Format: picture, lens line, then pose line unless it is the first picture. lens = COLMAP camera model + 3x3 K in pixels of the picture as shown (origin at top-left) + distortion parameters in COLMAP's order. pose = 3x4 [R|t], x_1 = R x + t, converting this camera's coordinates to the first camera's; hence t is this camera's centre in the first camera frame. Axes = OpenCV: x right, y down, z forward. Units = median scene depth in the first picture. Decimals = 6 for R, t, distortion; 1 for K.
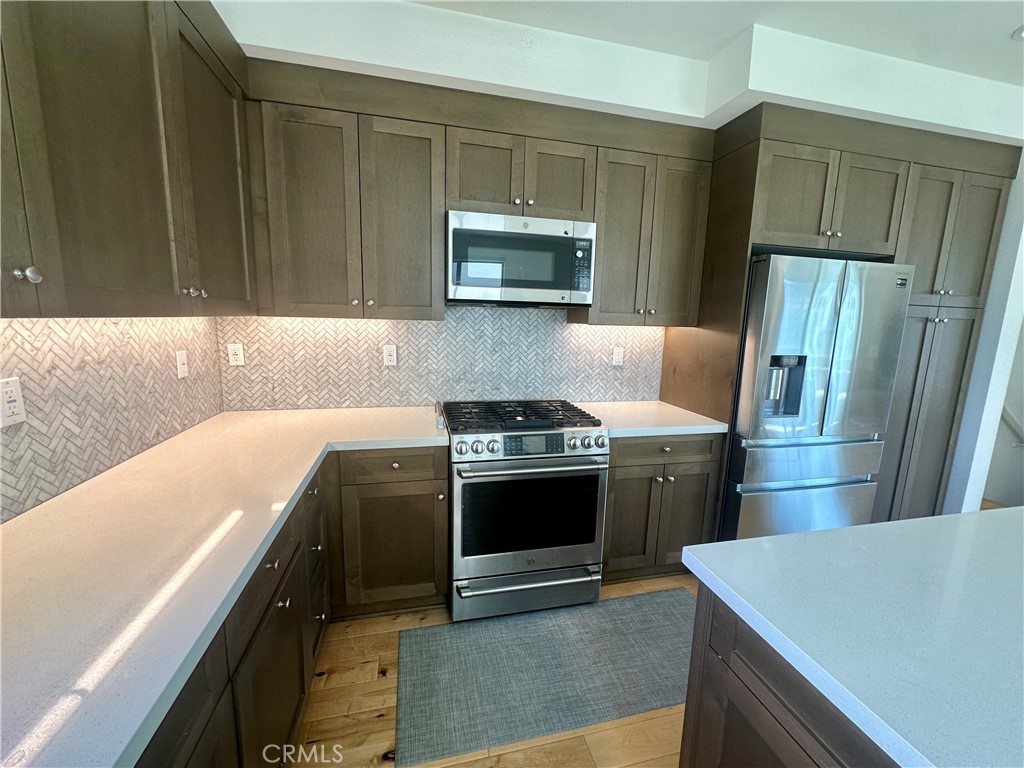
lens RADIAL K [[411.0, 0, 514.2], [0, 411.0, 383.7], [0, 0, 1]] dist [-0.006847, 0.001770]
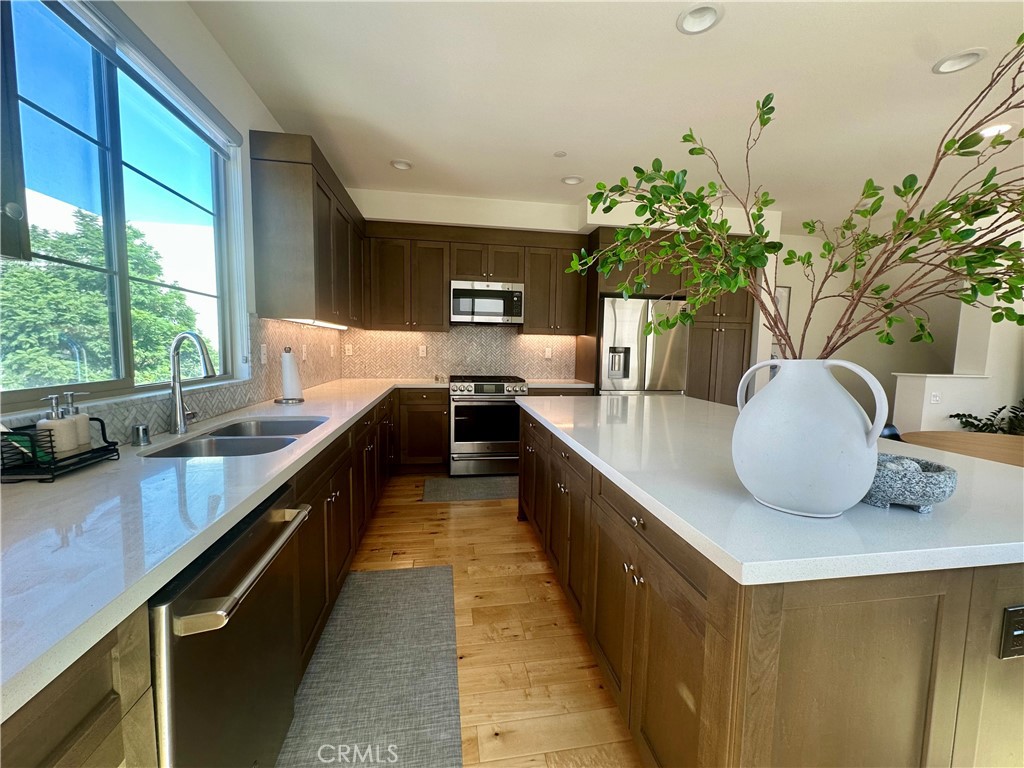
lens RADIAL K [[411.0, 0, 510.6], [0, 411.0, 382.5], [0, 0, 1]] dist [-0.006847, 0.001770]
pose [[0.996957, -0.002750, -0.077907, 0.312140], [-0.003136, 0.997154, -0.075332, 0.266427], [0.077893, 0.075347, 0.994110, -1.054999]]
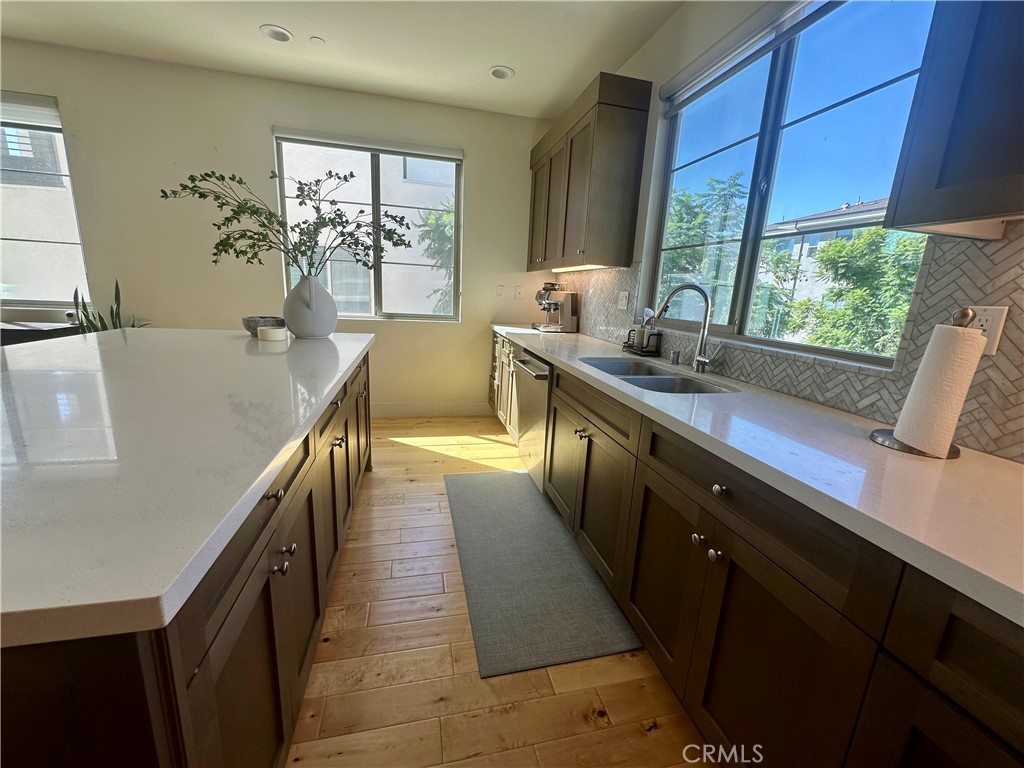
lens RADIAL K [[411.0, 0, 514.0], [0, 411.0, 383.7], [0, 0, 1]] dist [-0.006847, 0.001770]
pose [[-0.996878, -0.077019, -0.017416, -0.387979], [-0.077955, 0.924778, 0.372437, -0.402341], [-0.012579, 0.372632, -0.927894, 3.264958]]
